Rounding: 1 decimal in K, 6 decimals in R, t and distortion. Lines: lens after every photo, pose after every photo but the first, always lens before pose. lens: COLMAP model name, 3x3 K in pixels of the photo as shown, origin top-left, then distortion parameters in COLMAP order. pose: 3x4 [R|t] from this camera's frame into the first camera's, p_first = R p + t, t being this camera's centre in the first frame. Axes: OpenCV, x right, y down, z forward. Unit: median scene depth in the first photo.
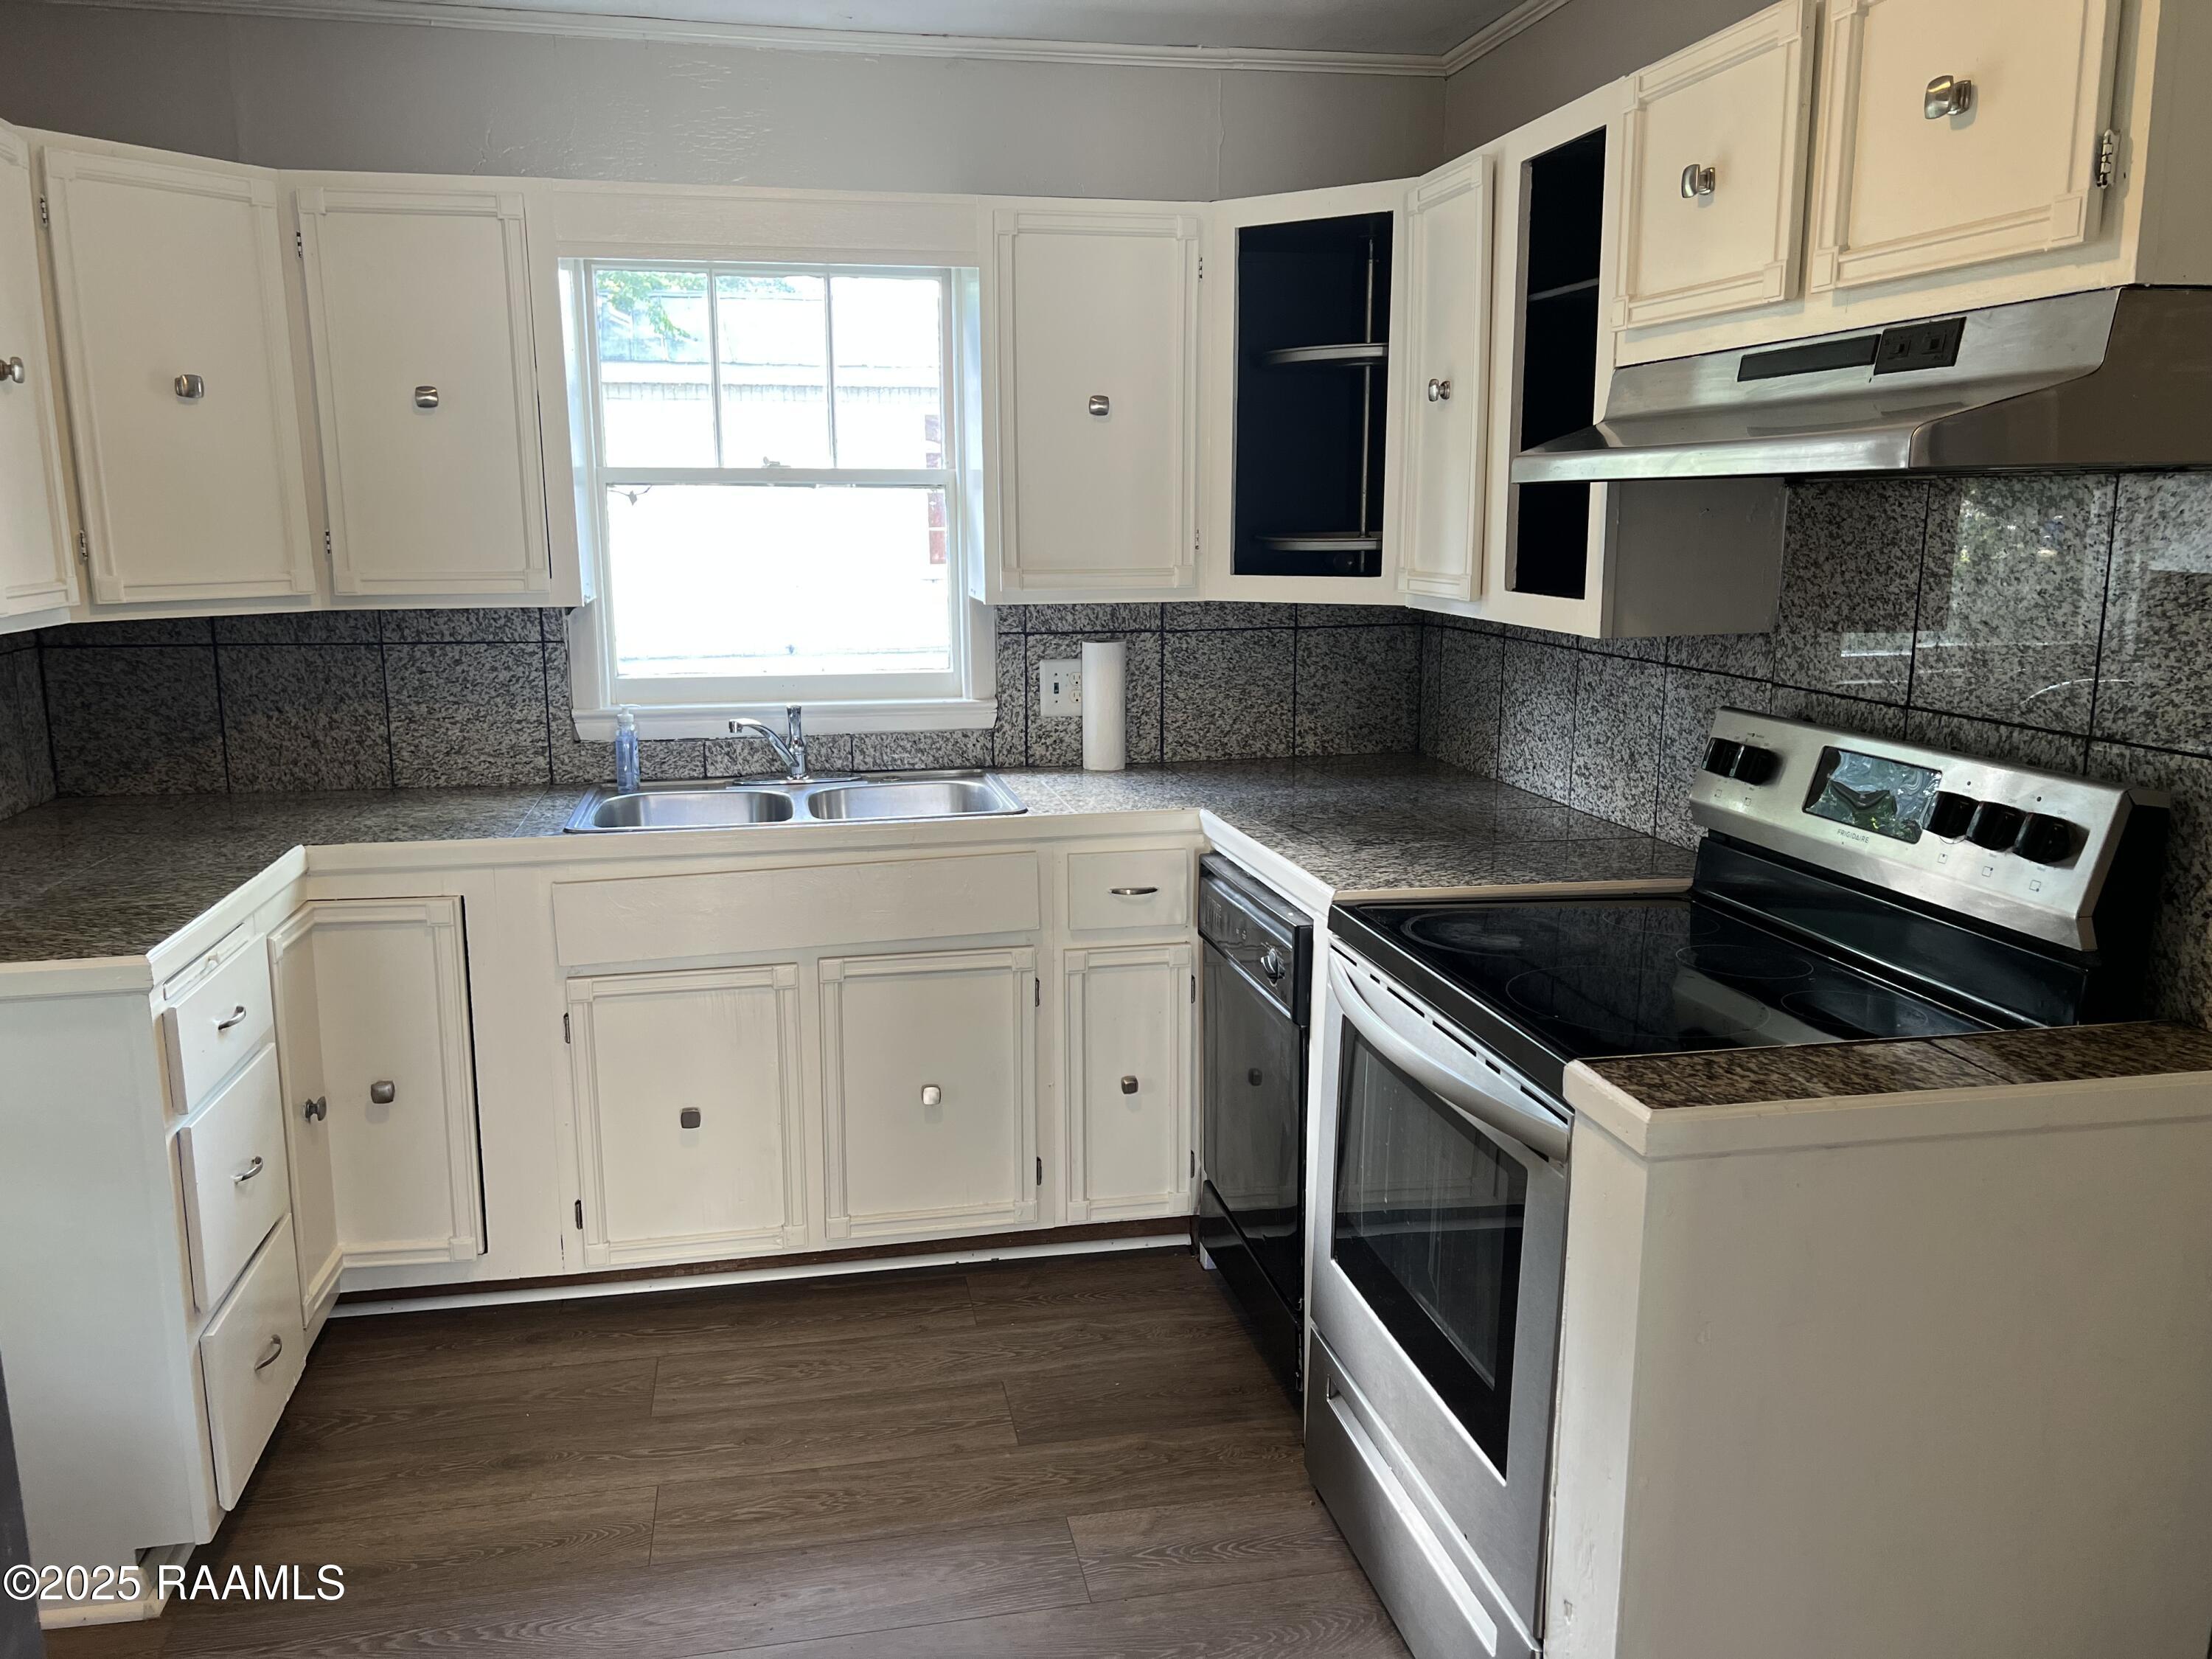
lens RADIAL K [[1656.8, 0, 1082.0], [0, 1656.8, 842.7], [0, 0, 1]] dist [0.047097, -0.058378]
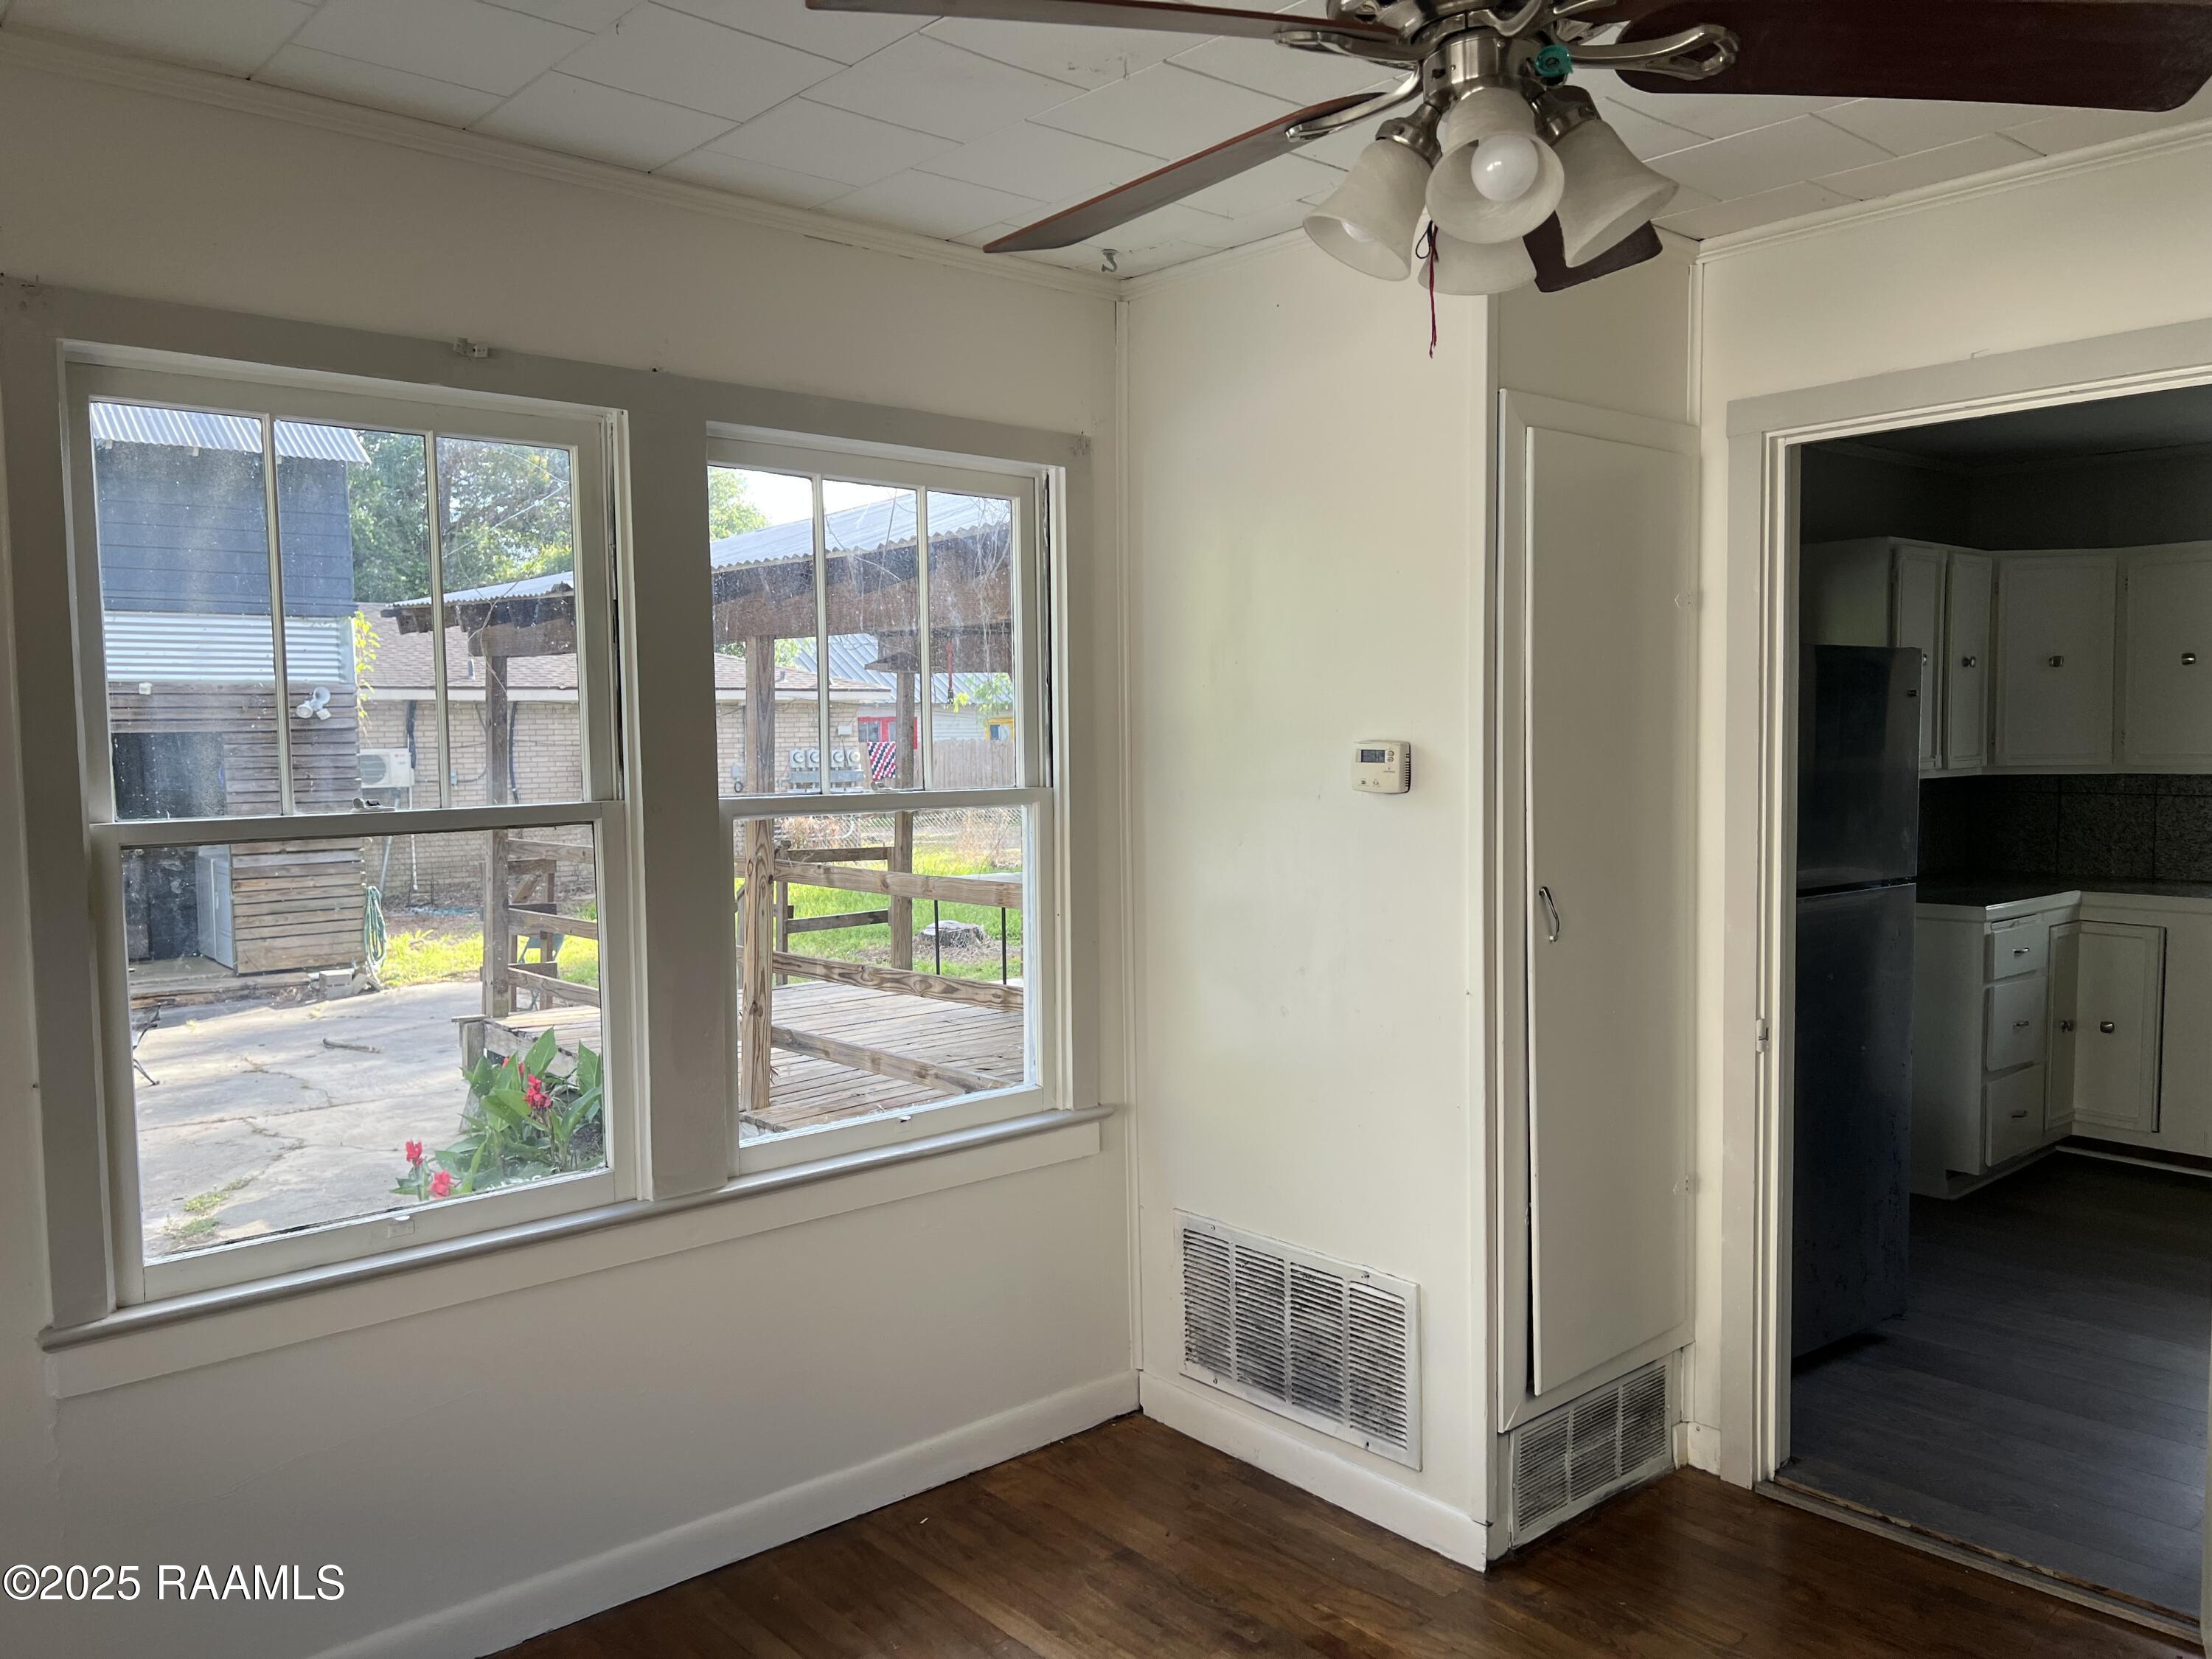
lens RADIAL K [[1656.8, 0, 1095.2], [0, 1656.8, 836.2], [0, 0, 1]] dist [0.047097, -0.058378]
pose [[0.491739, 0.049868, -0.869314, 0.616318], [-0.160567, 0.986431, -0.034240, 0.178063], [0.855810, 0.156420, 0.493074, -0.889088]]
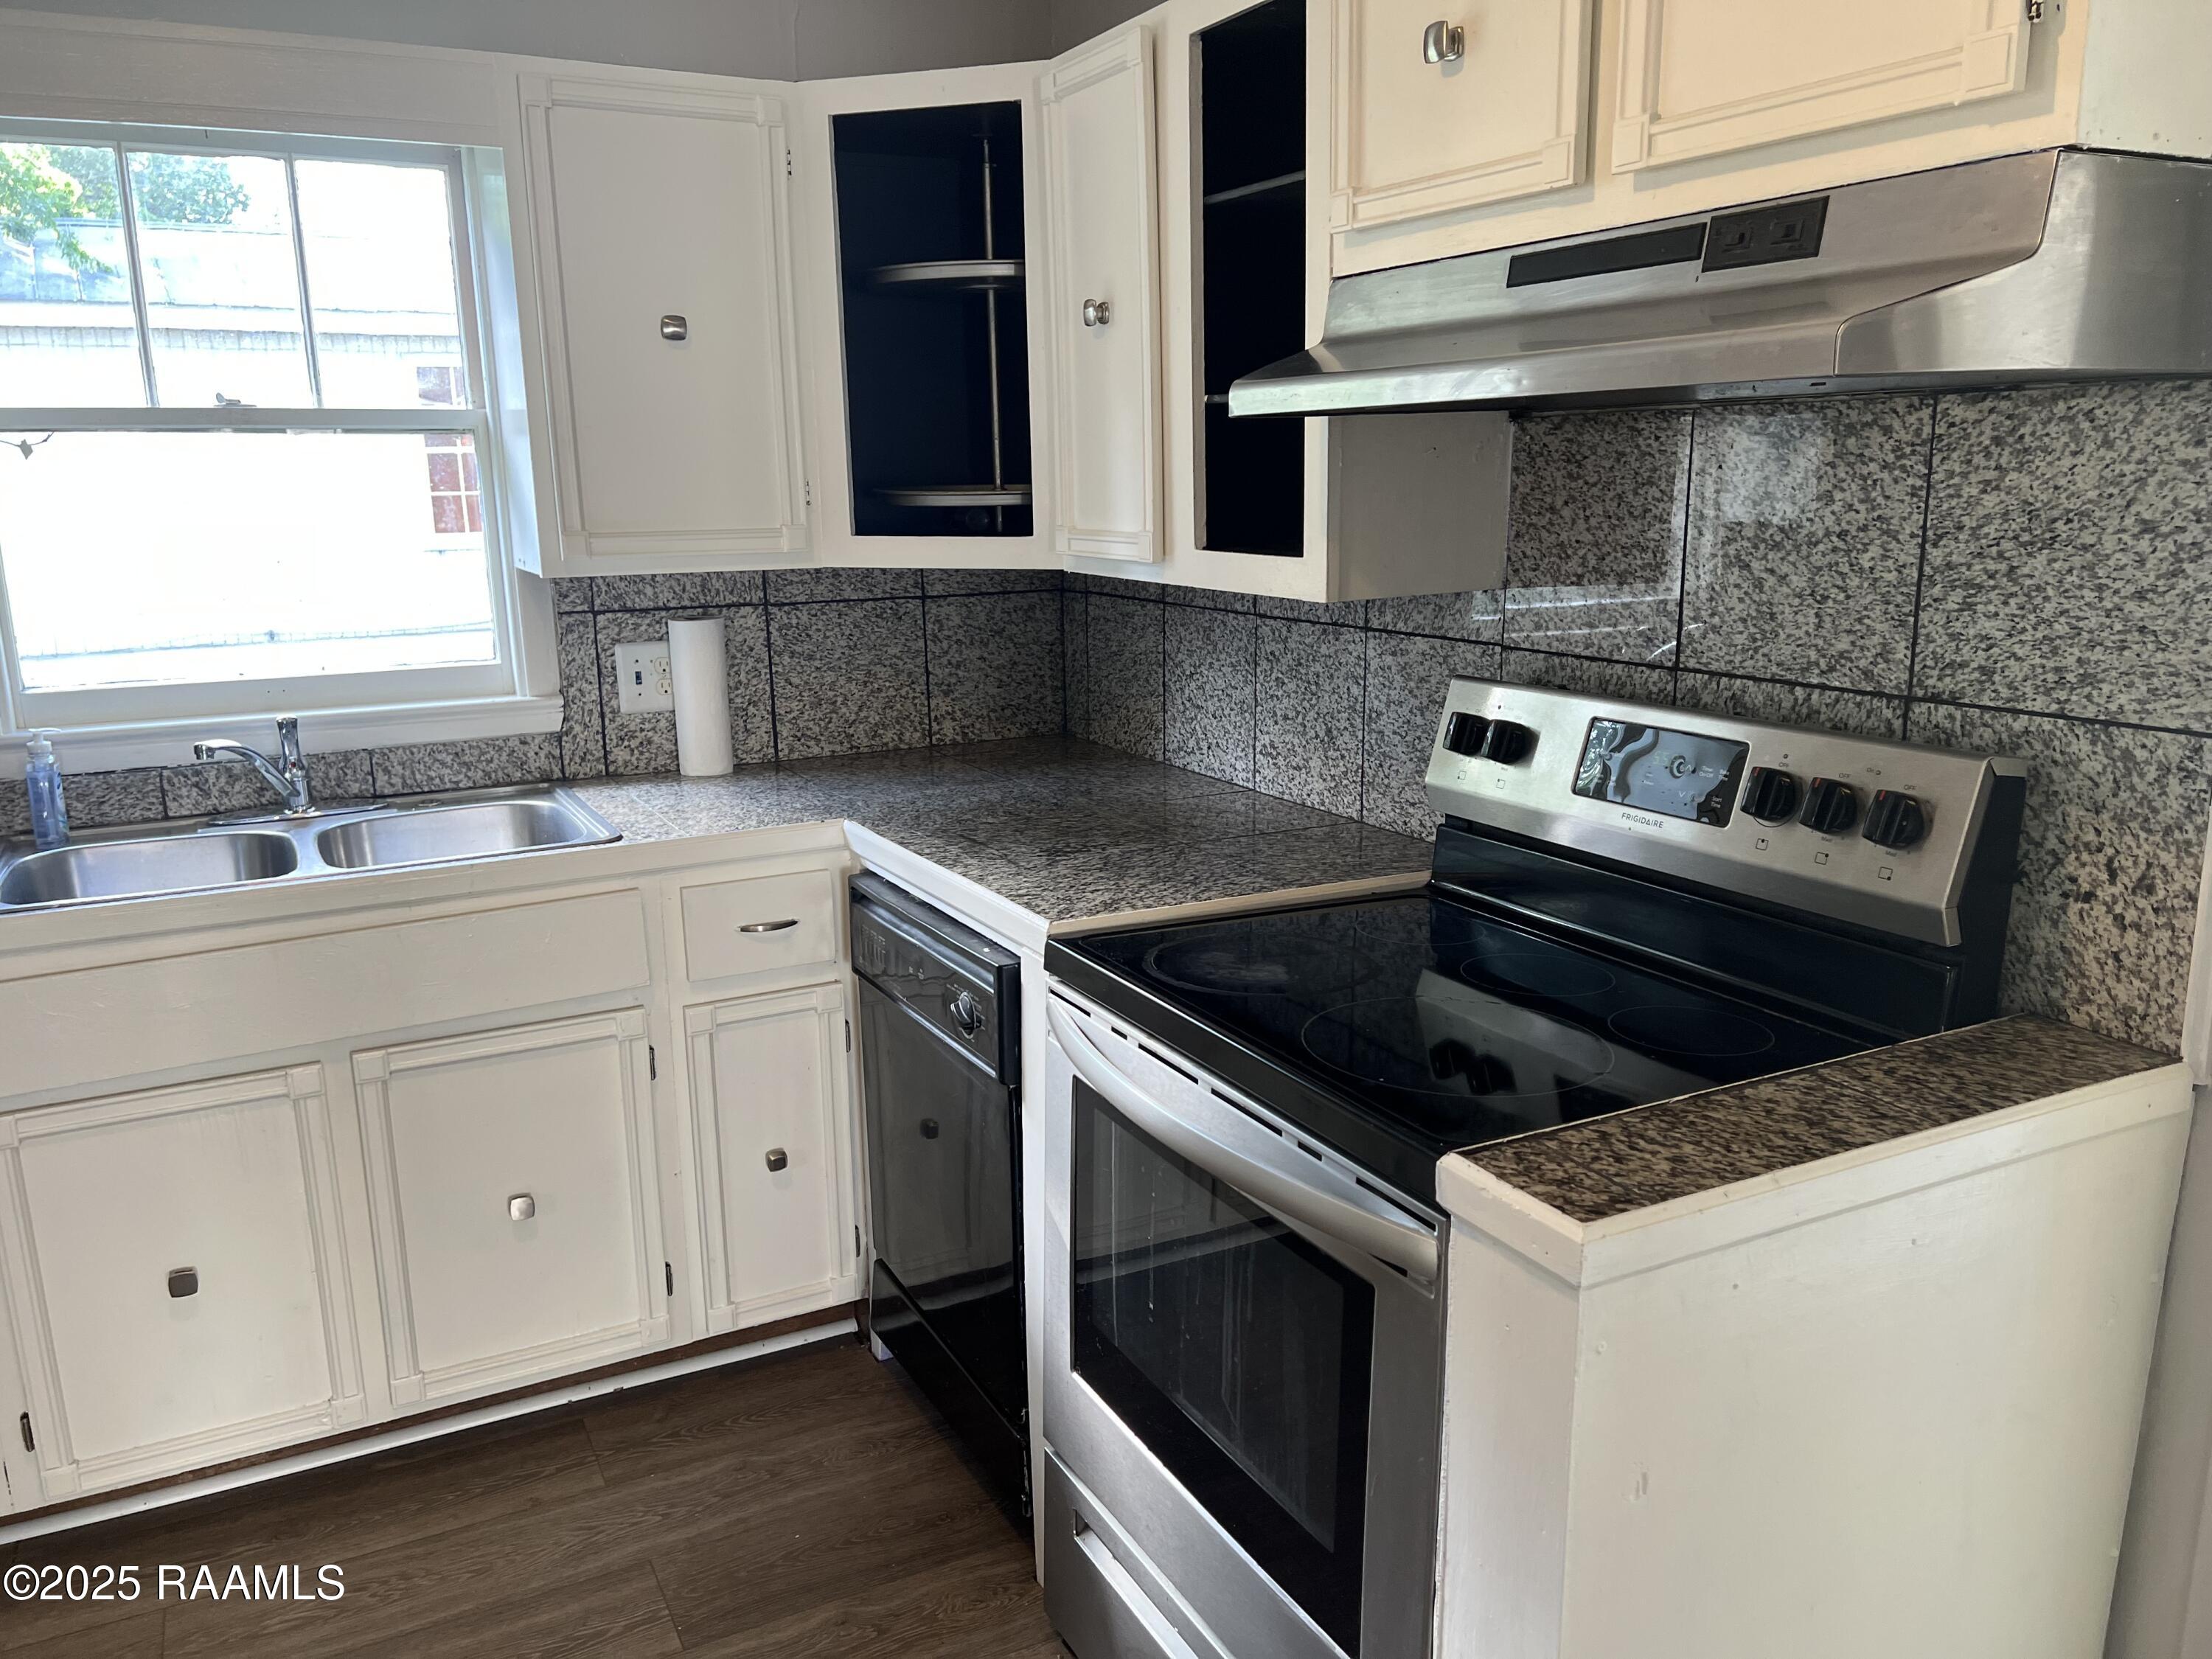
lens RADIAL K [[1656.8, 0, 1119.5], [0, 1656.8, 848.6], [0, 0, 1]] dist [0.047097, -0.058378]
pose [[0.956431, -0.073932, 0.282443, -0.033163], [0.067112, 0.997174, 0.033761, -0.026670], [-0.284141, -0.013334, 0.958690, 0.176027]]
